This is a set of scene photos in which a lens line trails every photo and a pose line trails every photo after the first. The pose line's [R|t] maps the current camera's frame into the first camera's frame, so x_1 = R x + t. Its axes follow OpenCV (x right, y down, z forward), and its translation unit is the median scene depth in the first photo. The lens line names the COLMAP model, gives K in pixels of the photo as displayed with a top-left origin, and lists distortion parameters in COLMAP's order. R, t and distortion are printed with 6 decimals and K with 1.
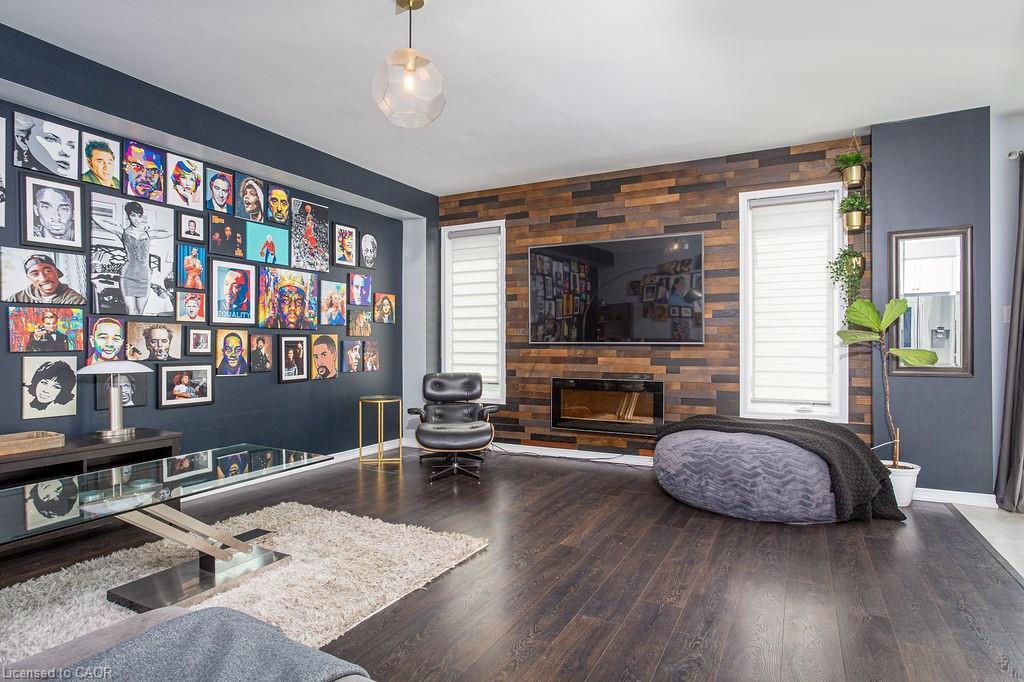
lens RADIAL K [[581.8, 0, 536.6], [0, 581.8, 349.9], [0, 0, 1]] dist [-0.041734, 0.027200]
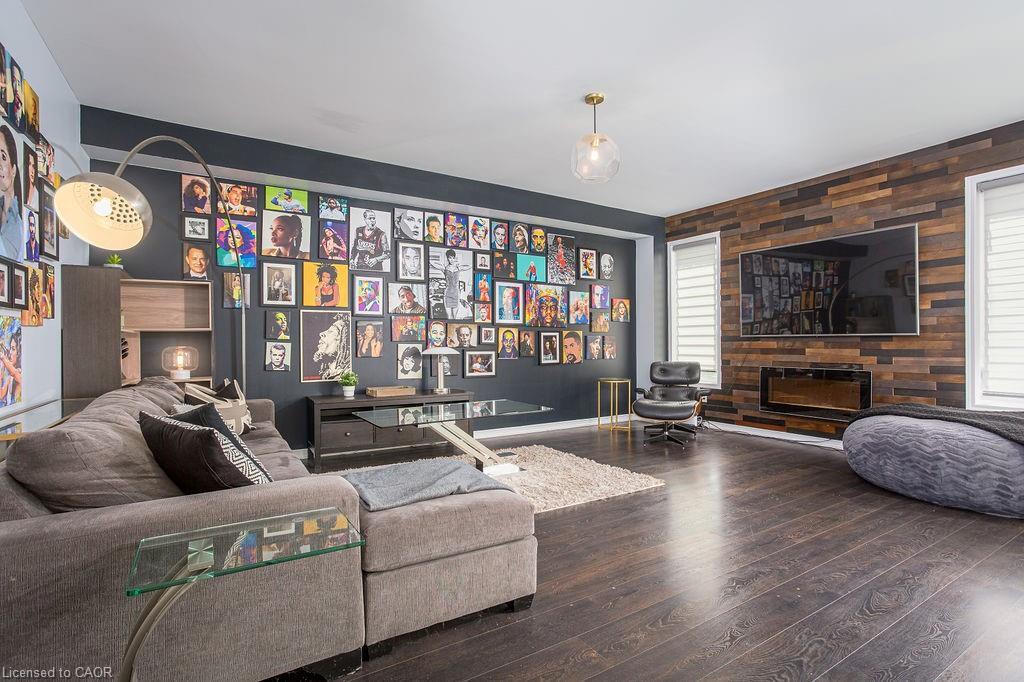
lens RADIAL K [[487.0, 0, 507.7], [0, 487.0, 342.3], [0, 0, 1]] dist [-0.004174, 0.003923]
pose [[0.866655, -0.001331, -0.498906, 0.092304], [-0.002283, 0.999975, -0.006634, 0.010366], [0.498902, 0.006888, 0.866631, -0.084340]]
